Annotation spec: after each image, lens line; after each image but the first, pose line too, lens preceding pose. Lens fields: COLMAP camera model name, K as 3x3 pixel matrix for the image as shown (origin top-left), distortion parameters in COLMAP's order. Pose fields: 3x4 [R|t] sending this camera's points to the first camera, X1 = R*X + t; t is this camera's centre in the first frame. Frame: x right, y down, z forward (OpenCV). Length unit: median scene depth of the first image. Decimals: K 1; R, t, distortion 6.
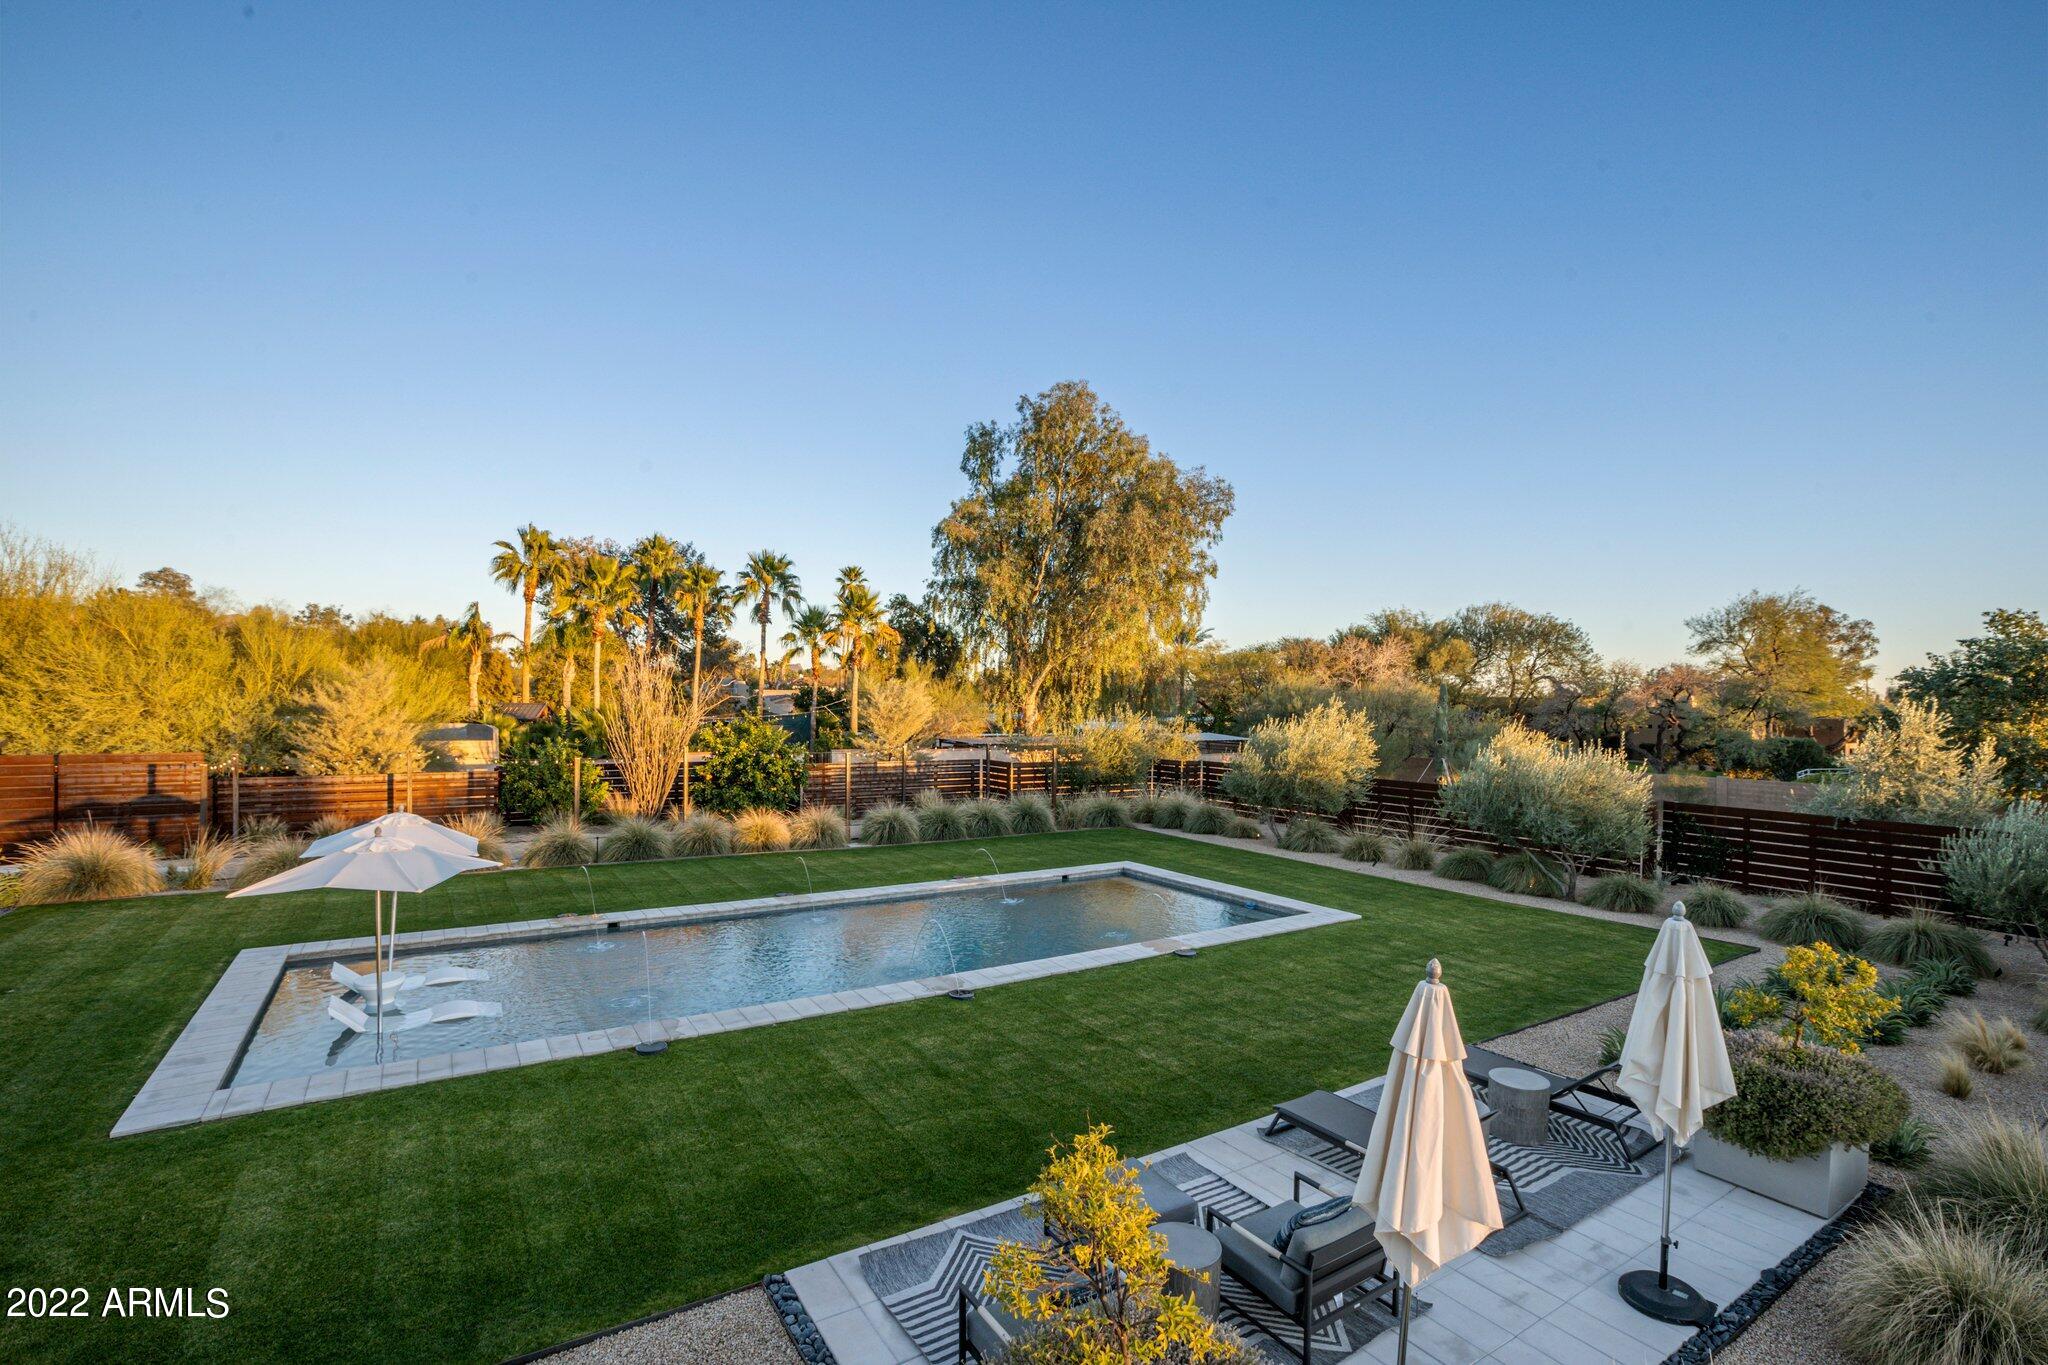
lens RADIAL K [[940.6, 0, 1031.2], [0, 940.6, 710.9], [0, 0, 1]] dist [-0.052420, 0.018986]
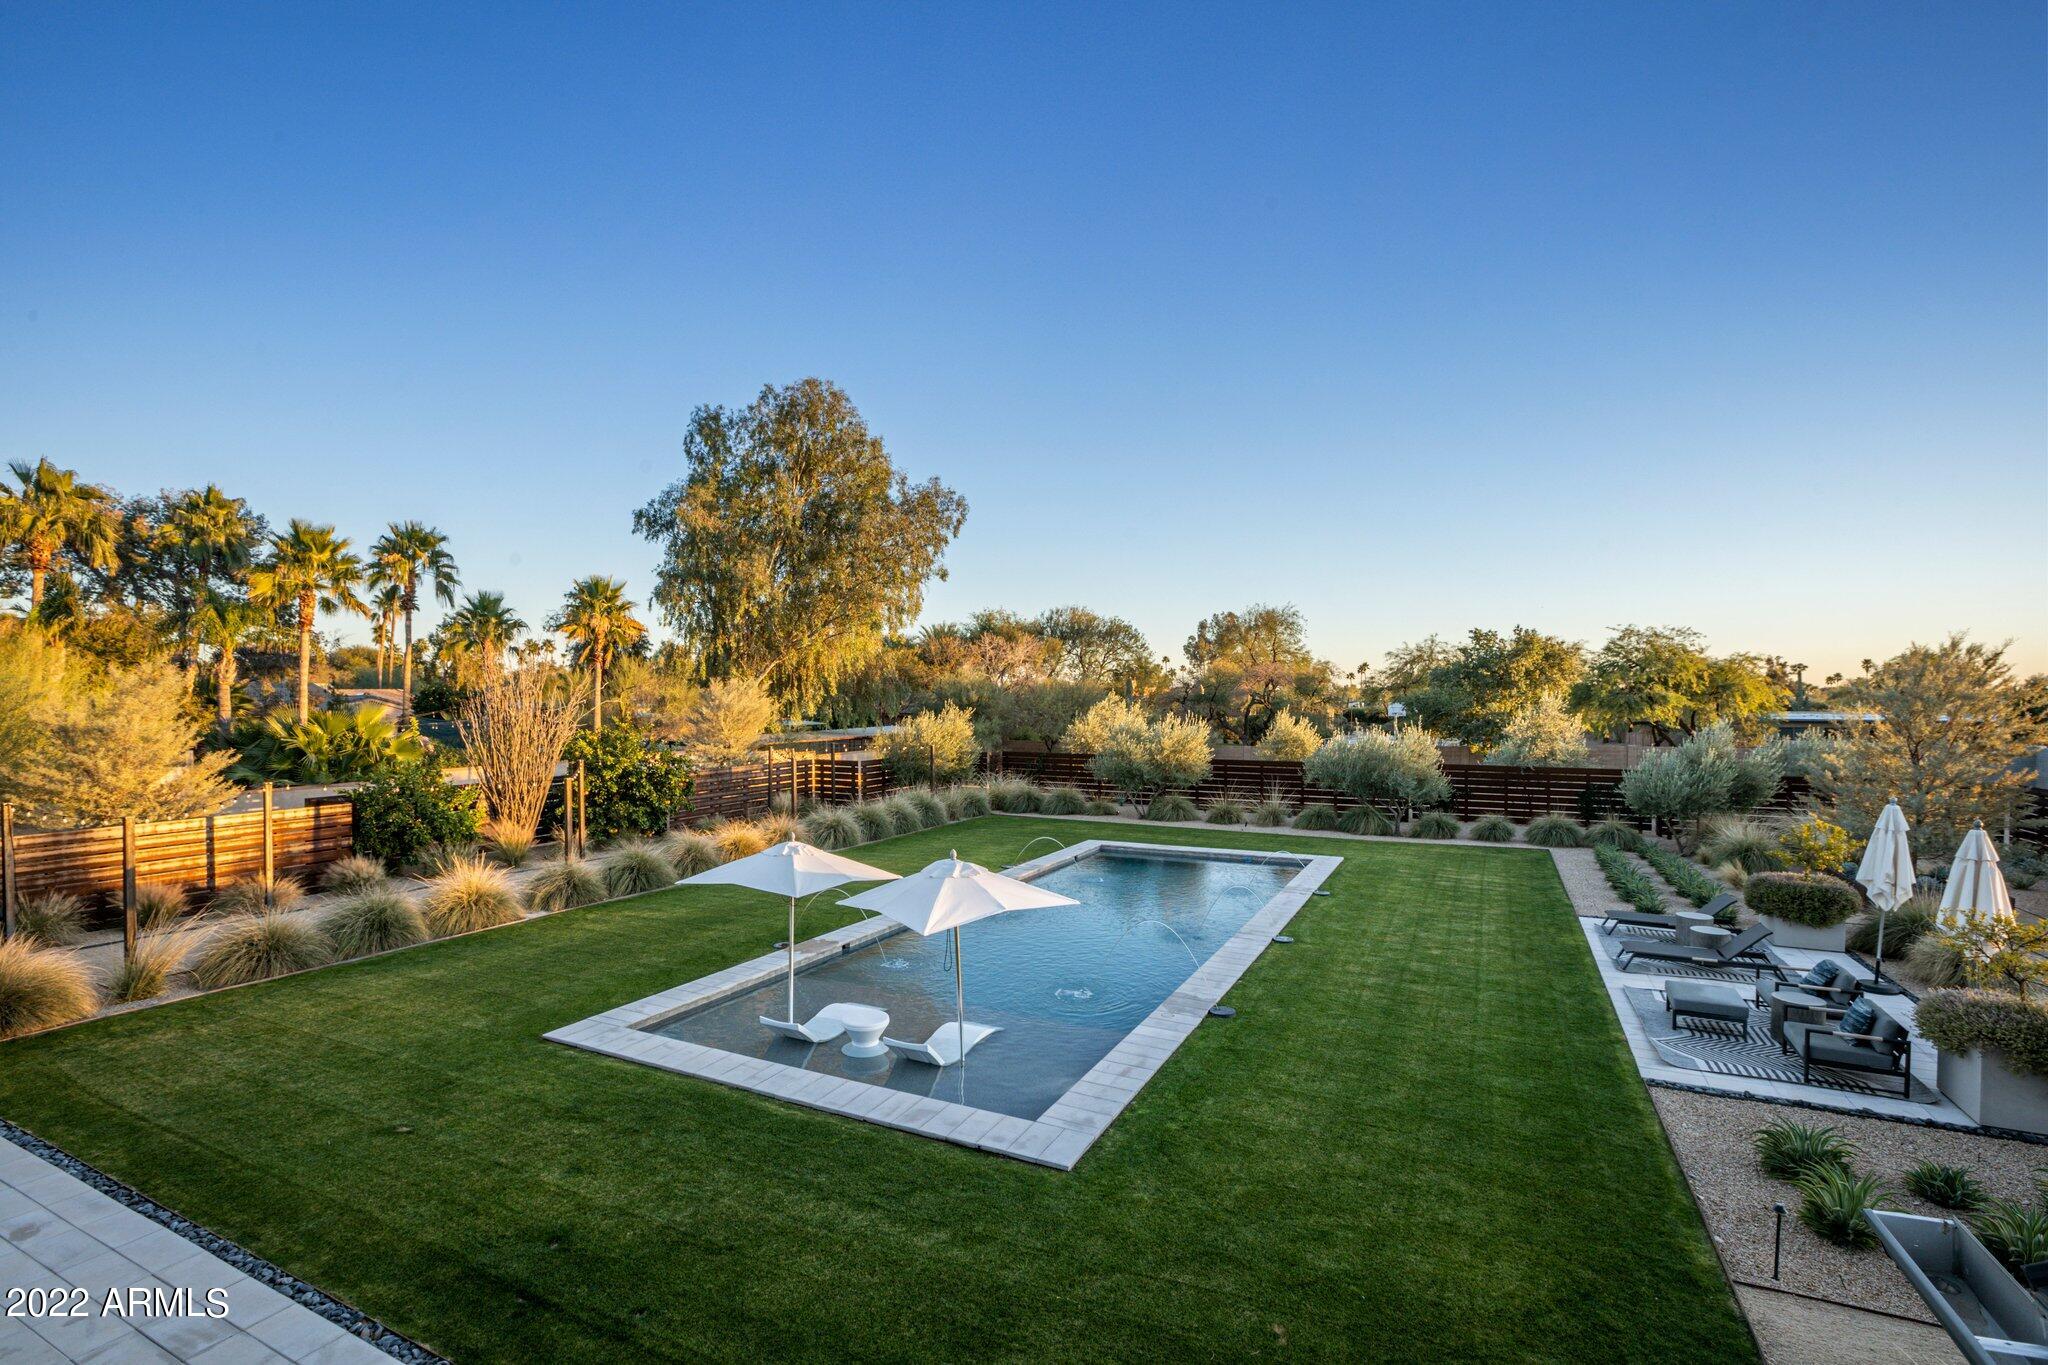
lens RADIAL K [[940.6, 0, 1031.2], [0, 940.6, 710.9], [0, 0, 1]] dist [-0.052420, 0.018986]
pose [[0.858901, -0.023382, 0.511608, -0.373791], [0.018365, 0.999721, 0.014858, -0.010546], [-0.511812, -0.003366, 0.859091, 0.037440]]
